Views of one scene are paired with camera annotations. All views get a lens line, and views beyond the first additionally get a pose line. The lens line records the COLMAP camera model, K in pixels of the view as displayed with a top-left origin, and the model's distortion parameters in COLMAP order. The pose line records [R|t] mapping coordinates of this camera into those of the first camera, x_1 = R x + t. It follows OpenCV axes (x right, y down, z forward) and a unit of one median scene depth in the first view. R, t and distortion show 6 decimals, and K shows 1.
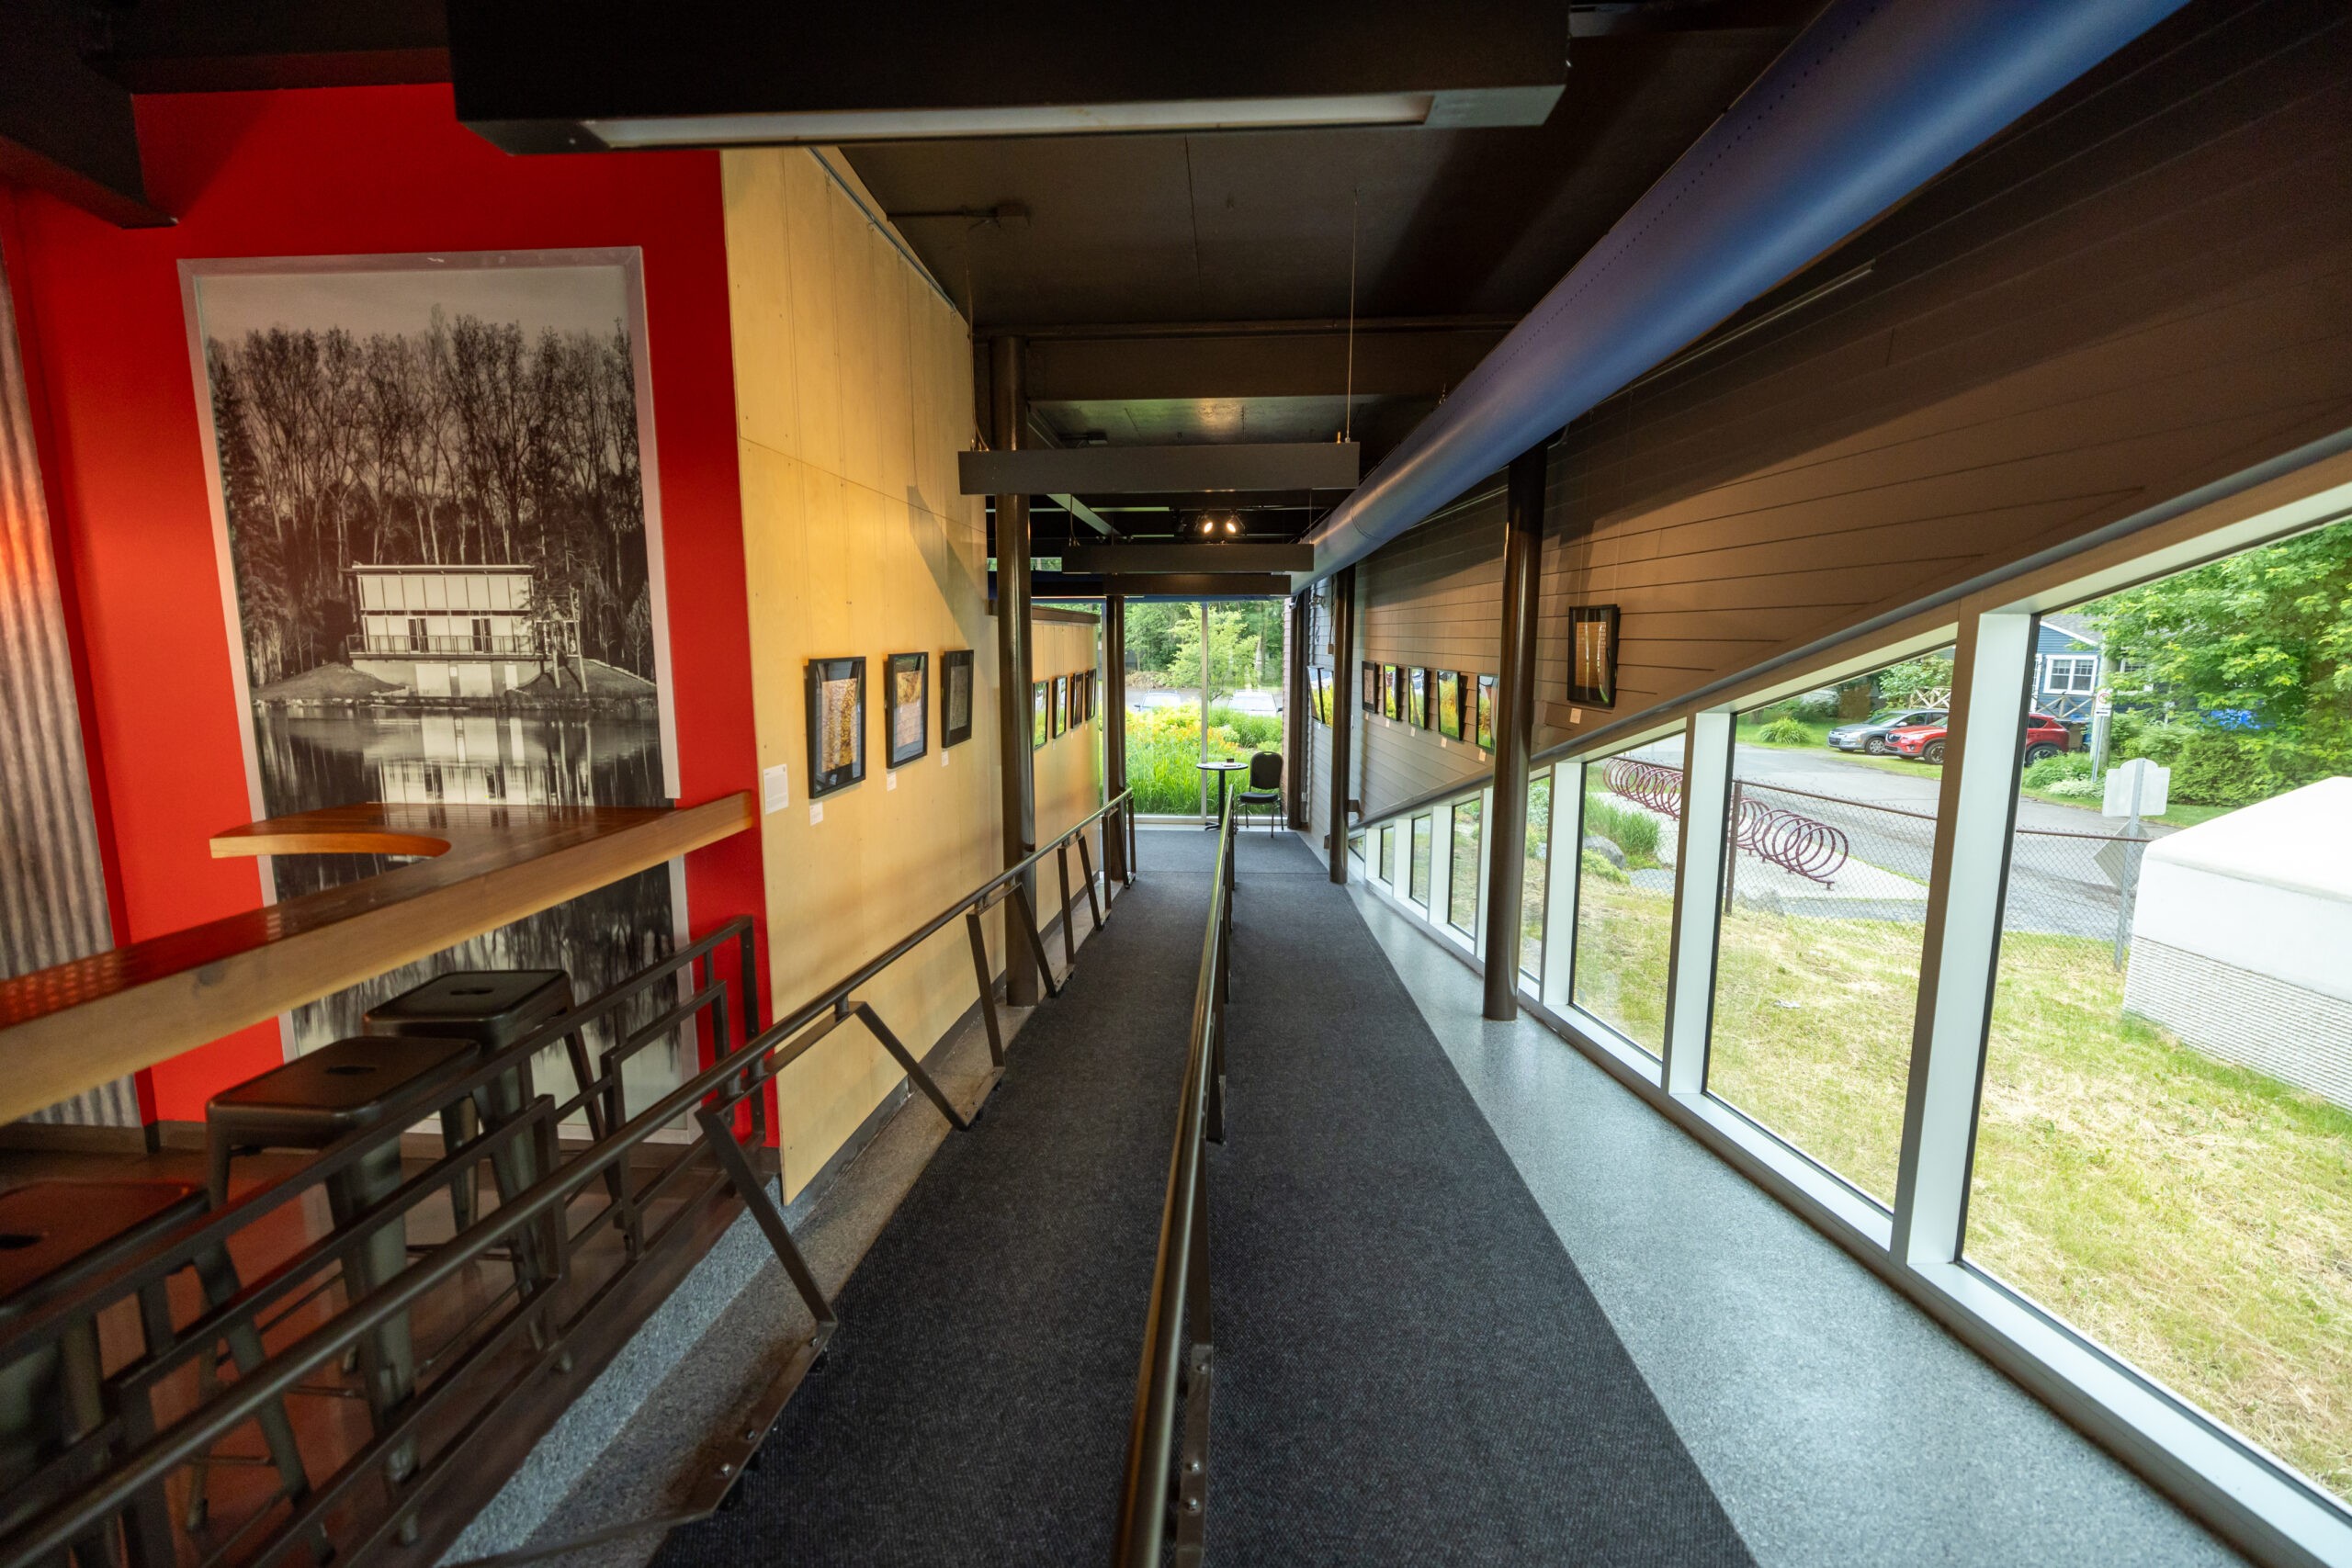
lens RADIAL K [[984.8, 0, 1176.0], [0, 984.8, 784.0], [0, 0, 1]] dist [0.008213, -0.000291]
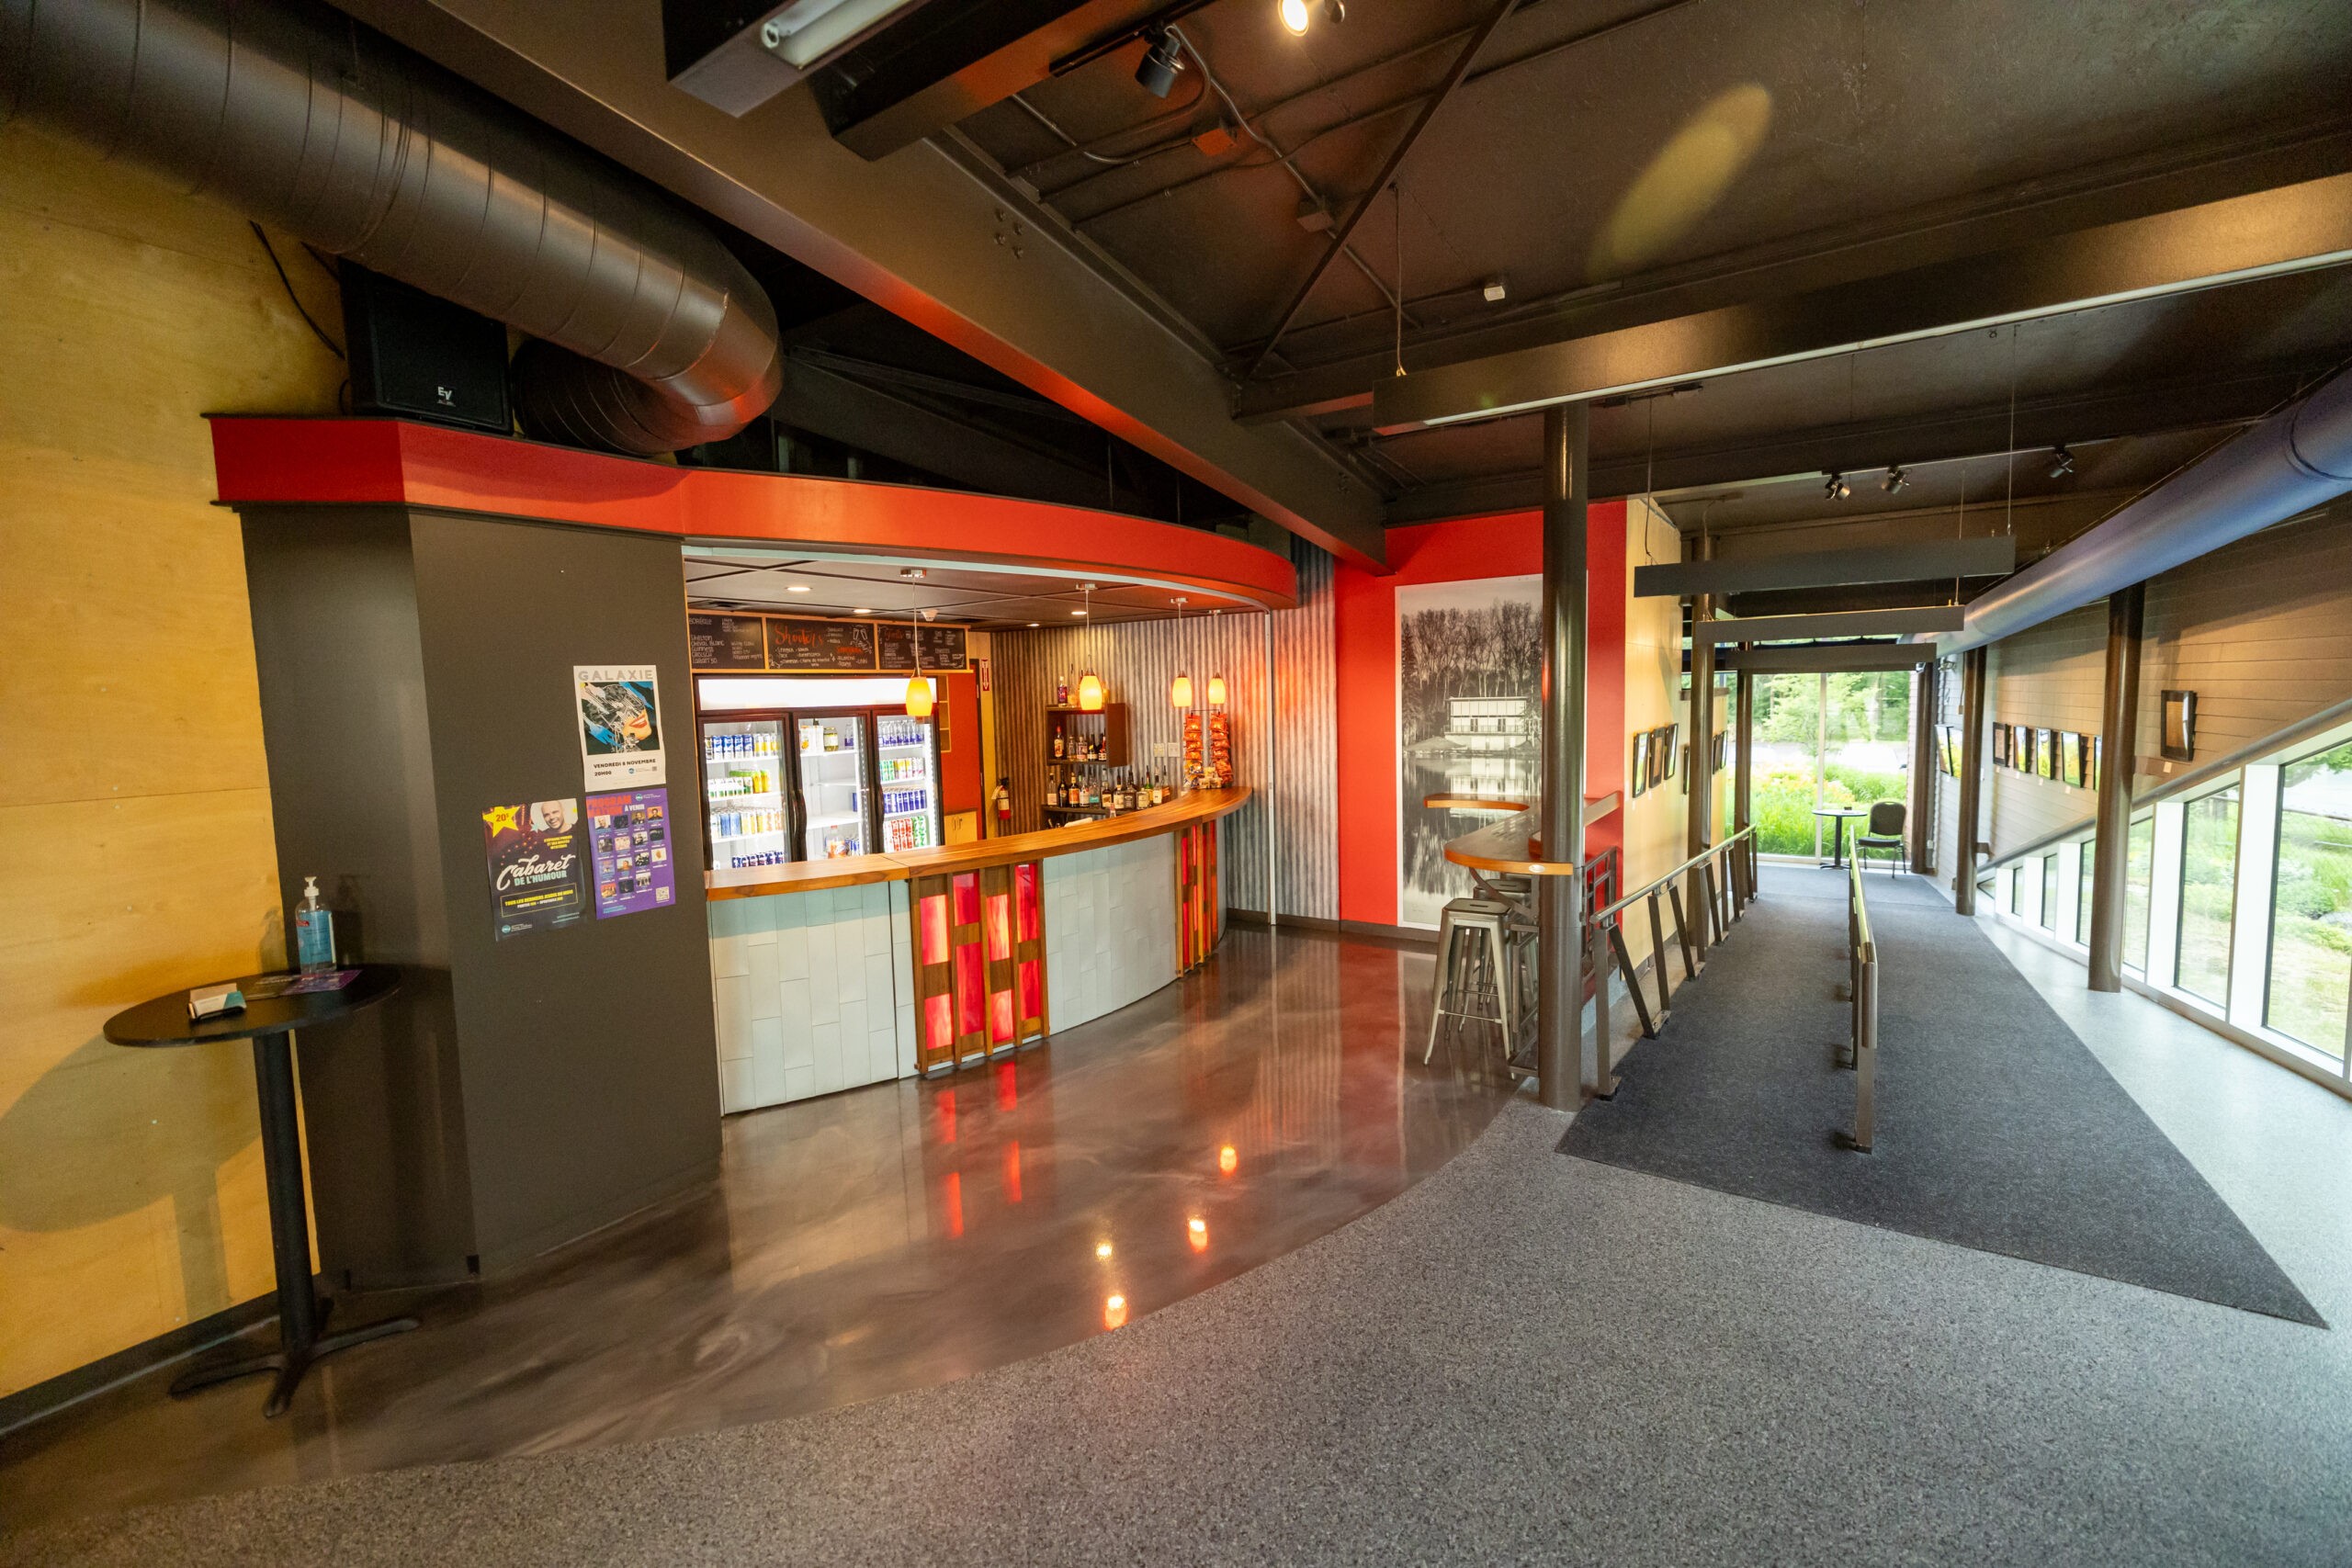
lens RADIAL K [[984.8, 0, 1176.0], [0, 984.8, 784.0], [0, 0, 1]] dist [0.008213, -0.000291]
pose [[0.863113, 0.022896, -0.504491, -0.086479], [-0.050050, 0.997932, -0.040338, 0.072228], [0.502524, 0.060066, 0.862474, -0.810674]]
